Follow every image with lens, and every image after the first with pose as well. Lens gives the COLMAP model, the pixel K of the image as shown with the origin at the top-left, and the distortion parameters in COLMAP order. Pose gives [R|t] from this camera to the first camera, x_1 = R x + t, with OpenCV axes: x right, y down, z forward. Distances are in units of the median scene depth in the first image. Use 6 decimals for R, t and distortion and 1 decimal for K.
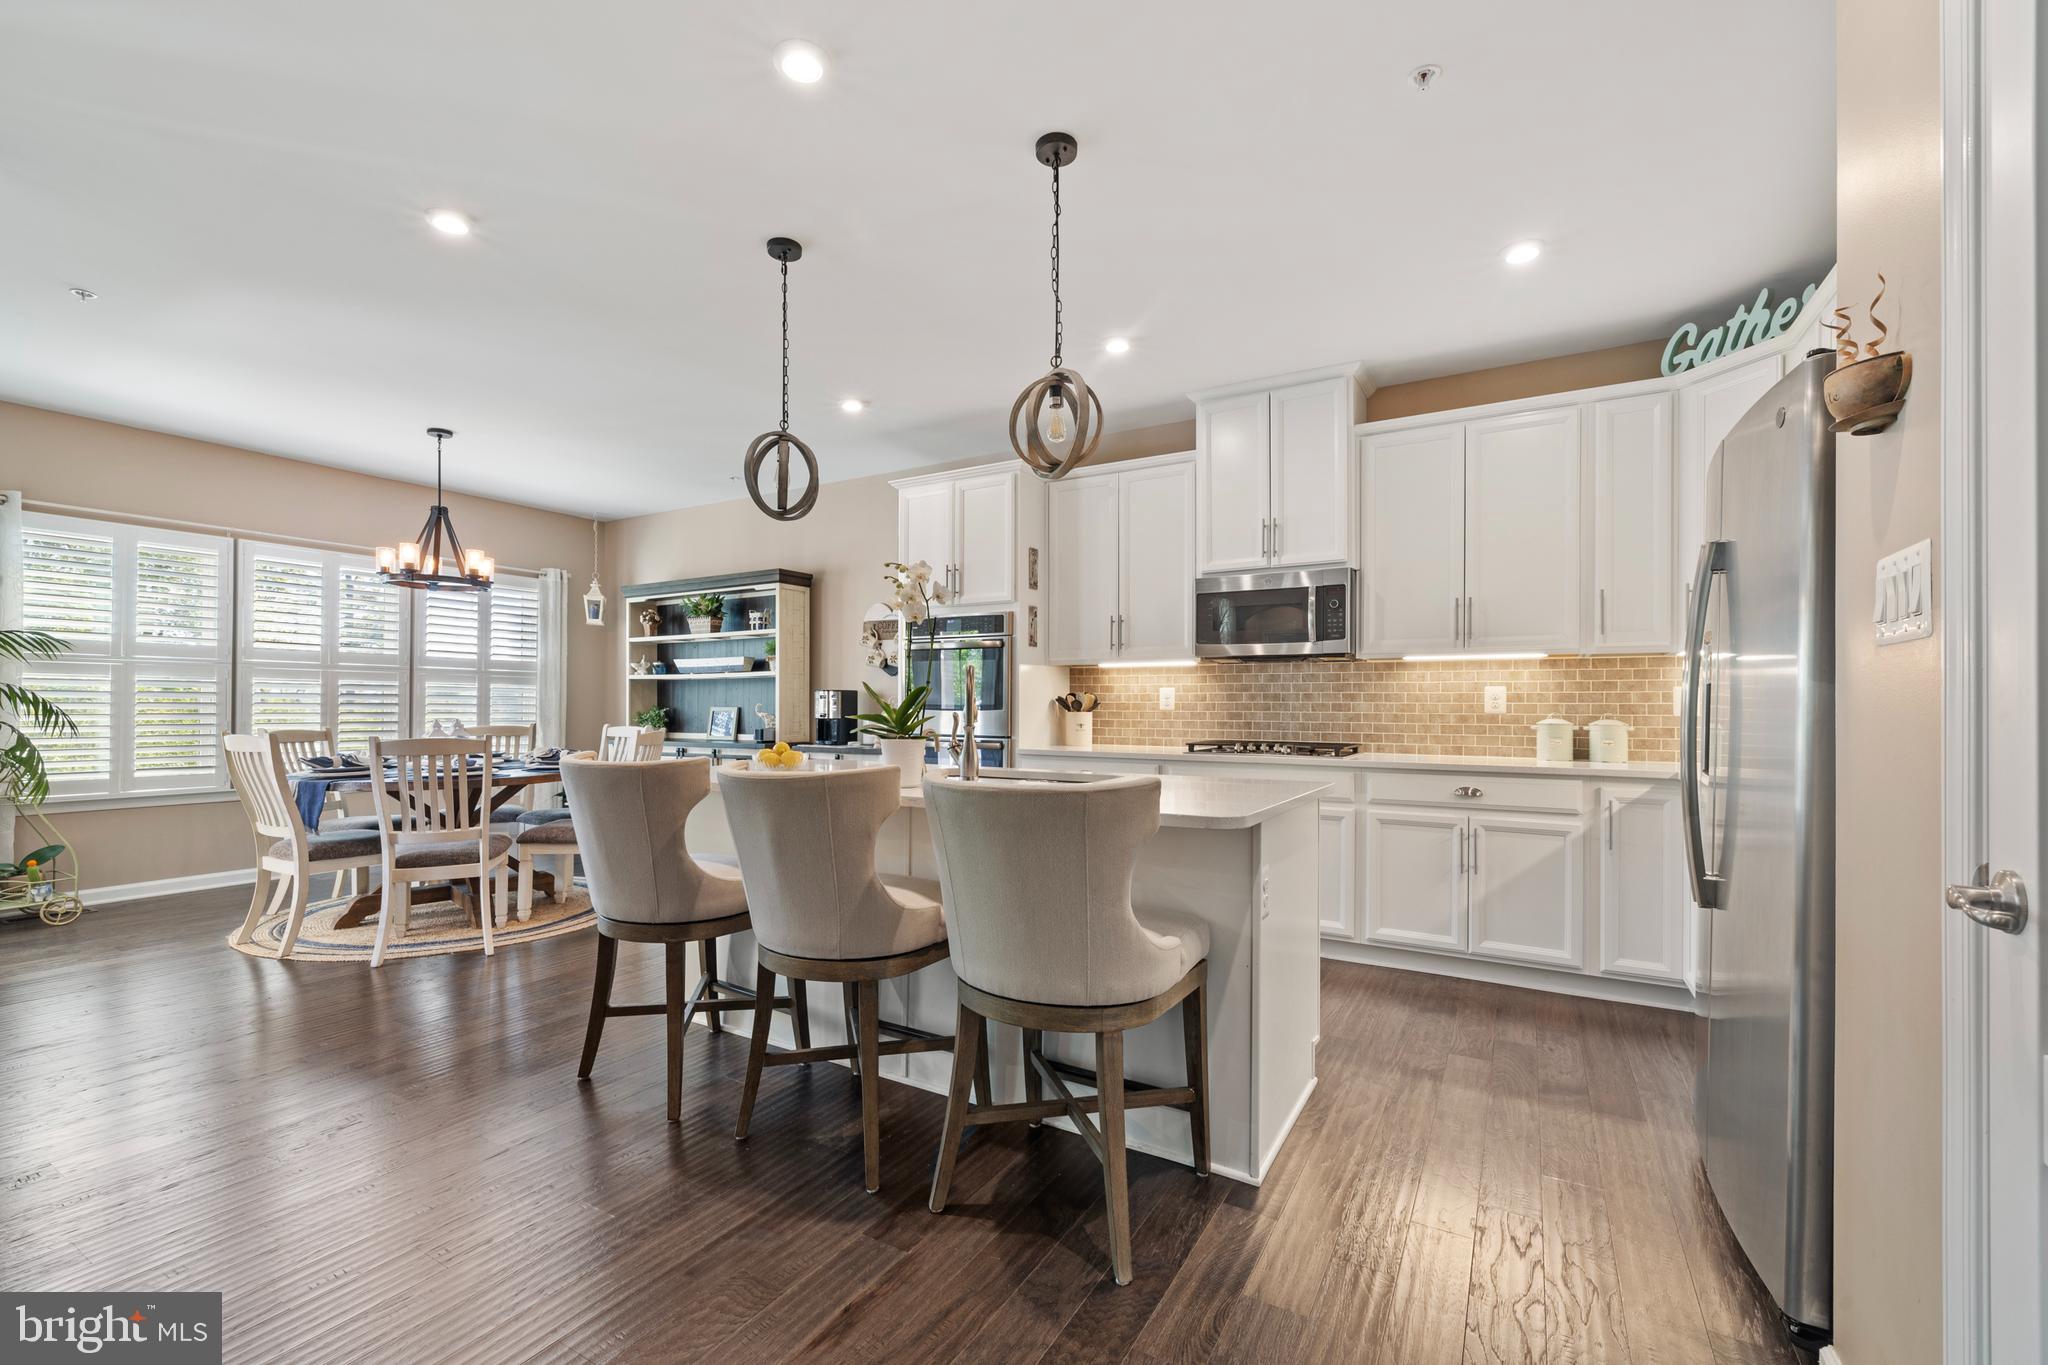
lens RADIAL K [[860.8, 0, 1016.2], [0, 860.8, 700.1], [0, 0, 1]] dist [0.000823, 0.000851]
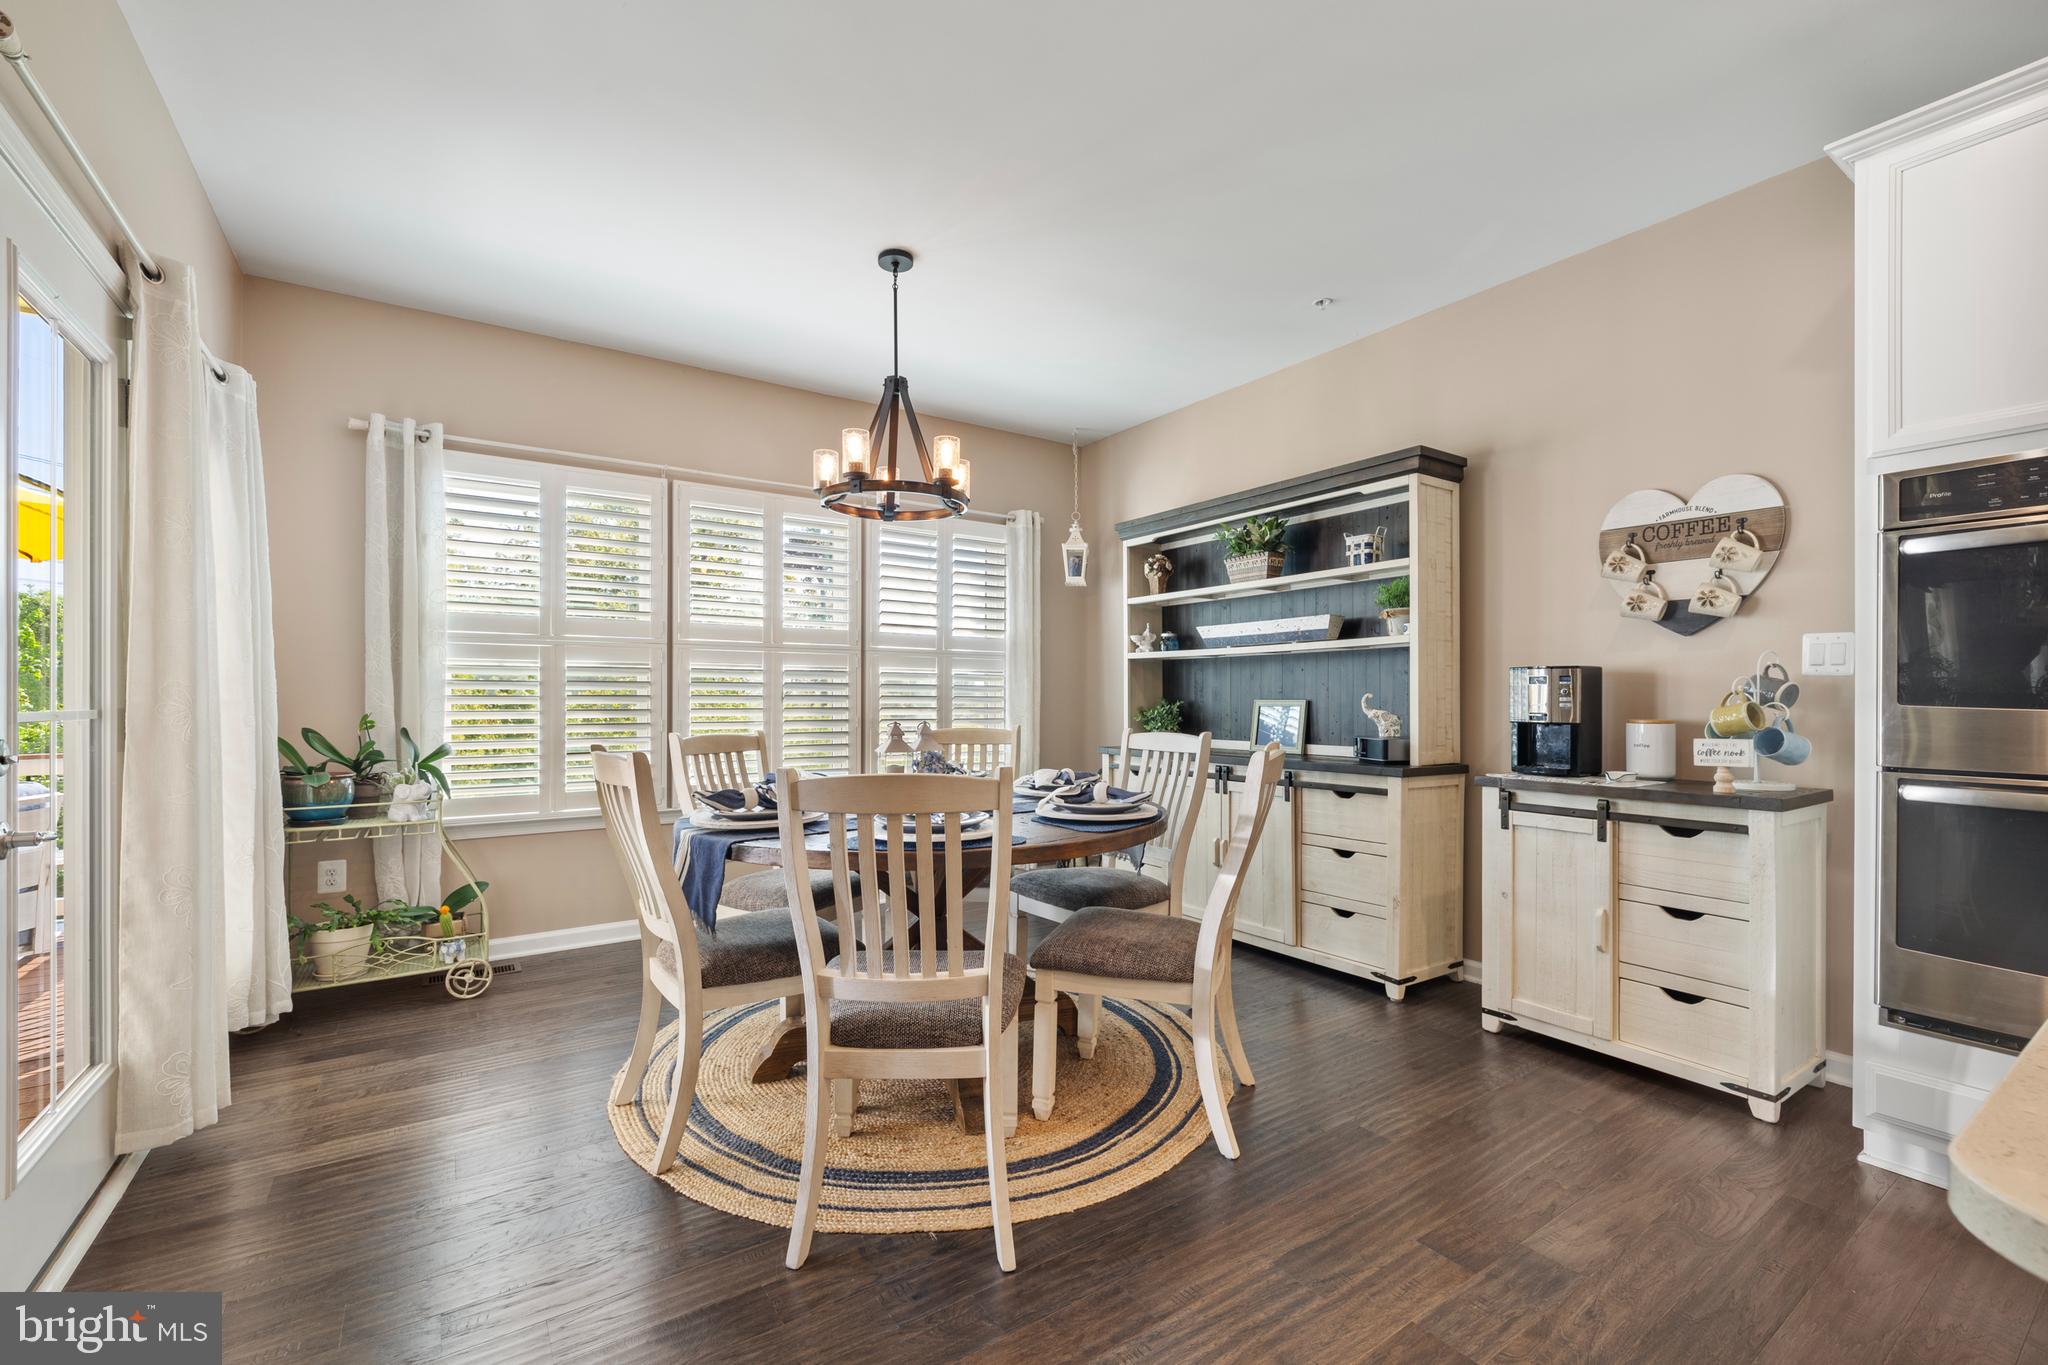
lens RADIAL K [[860.8, 0, 1024.2], [0, 860.8, 697.2], [0, 0, 1]] dist [0.000823, 0.000851]
pose [[0.907938, -0.002163, -0.419099, -0.339952], [0.005536, 0.999961, 0.006831, 0.001335], [0.419068, -0.008522, 0.907915, 0.493258]]
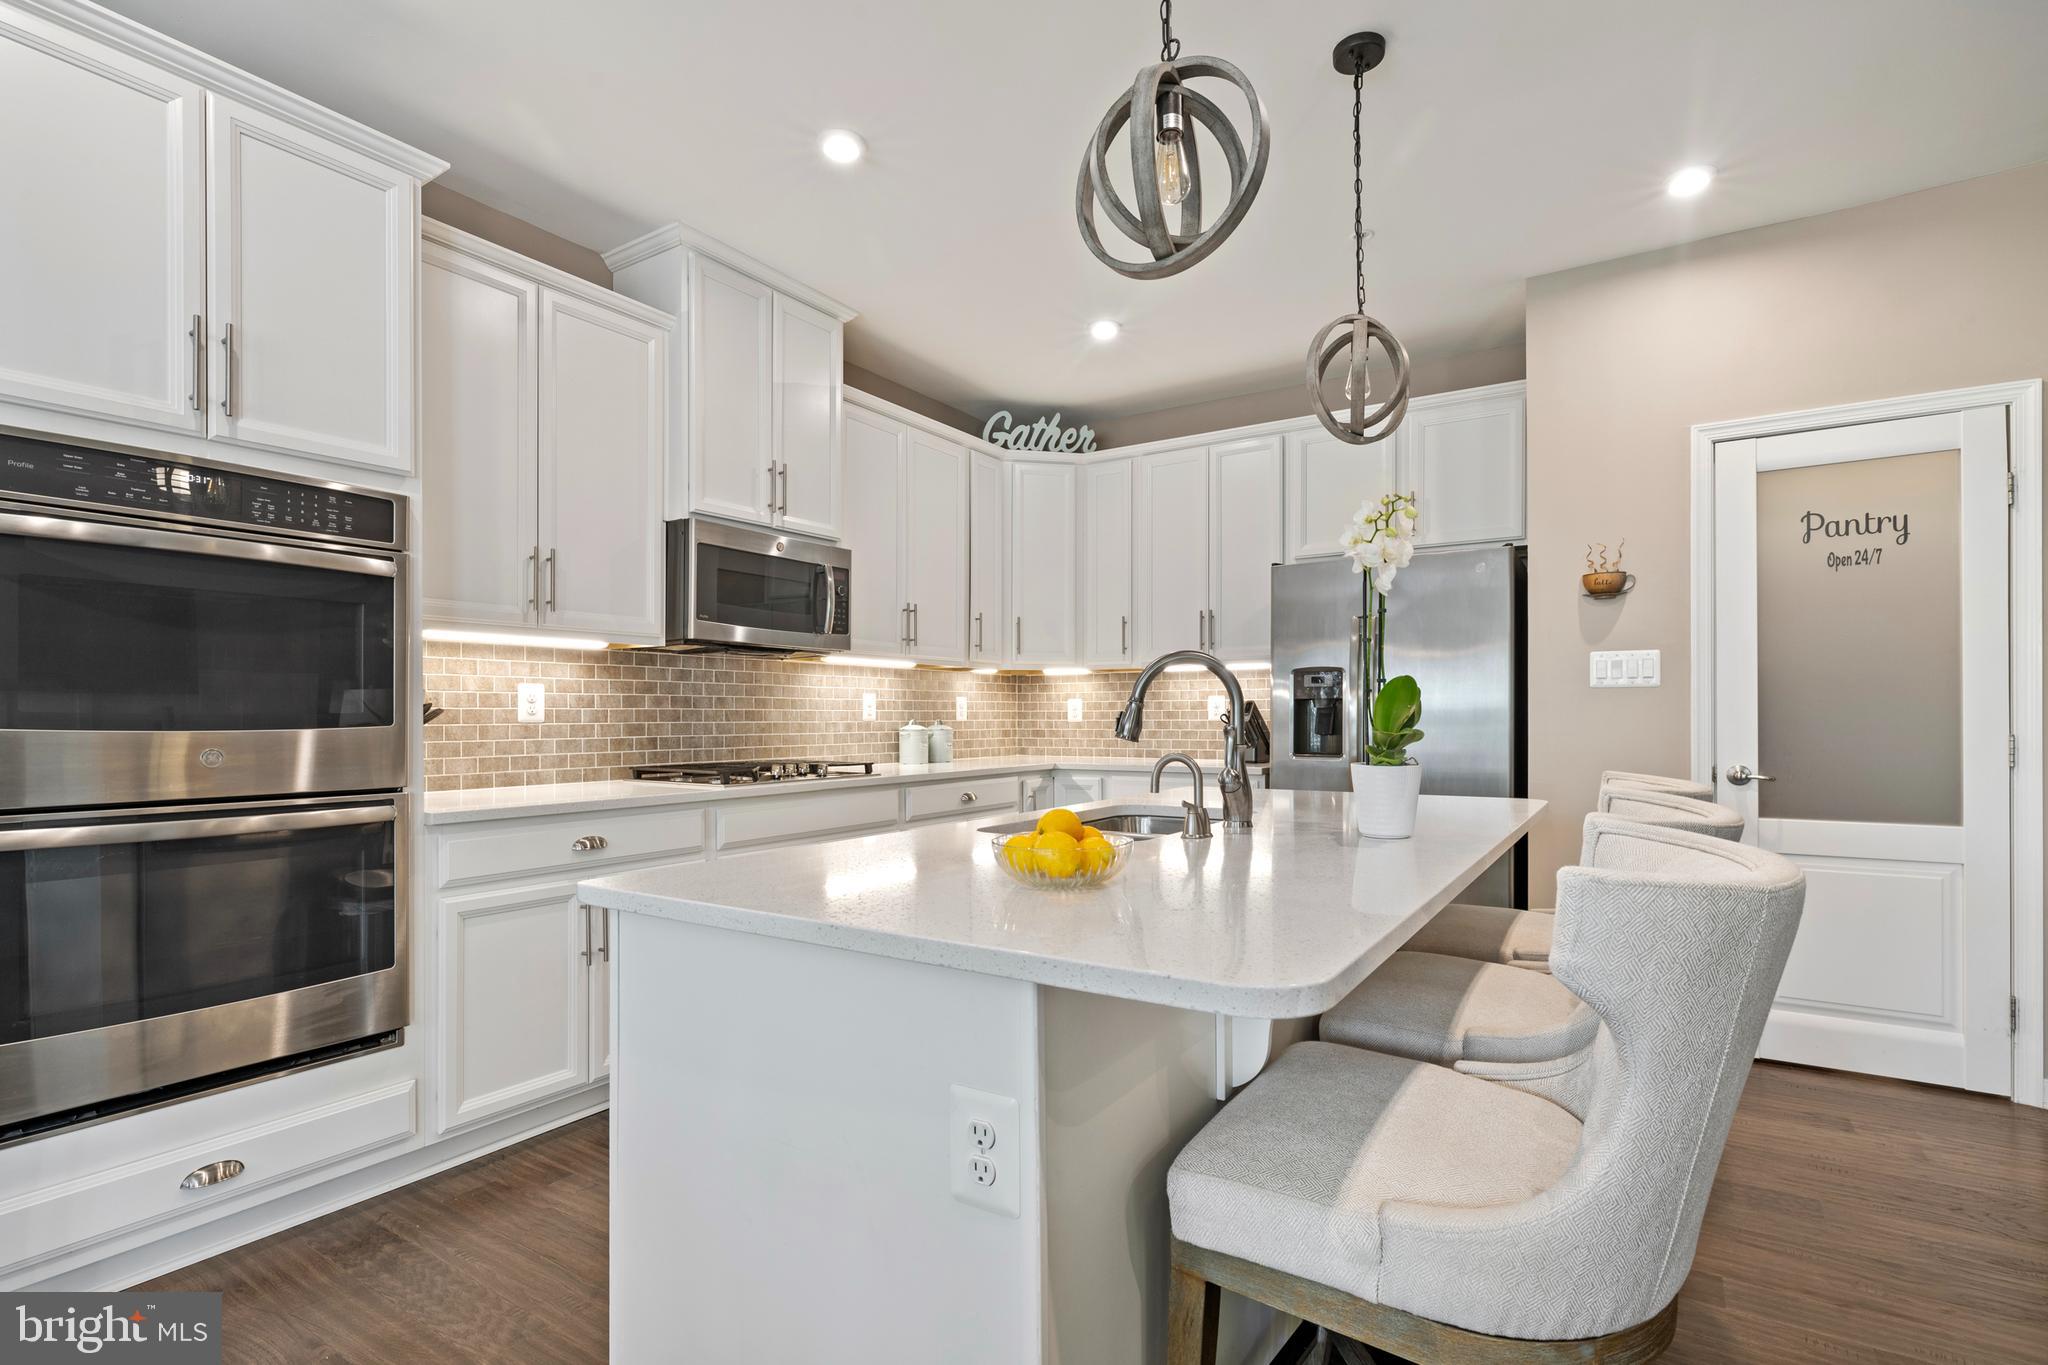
lens RADIAL K [[974.3, 0, 1021.3], [0, 974.3, 709.2], [0, 0, 1]] dist [-0.006471, -0.000283]
pose [[0.036815, 0.002496, 0.999319, -0.462205], [-0.002862, 0.999993, -0.002392, 0.003574], [-0.999318, -0.002772, 0.036822, 0.654612]]
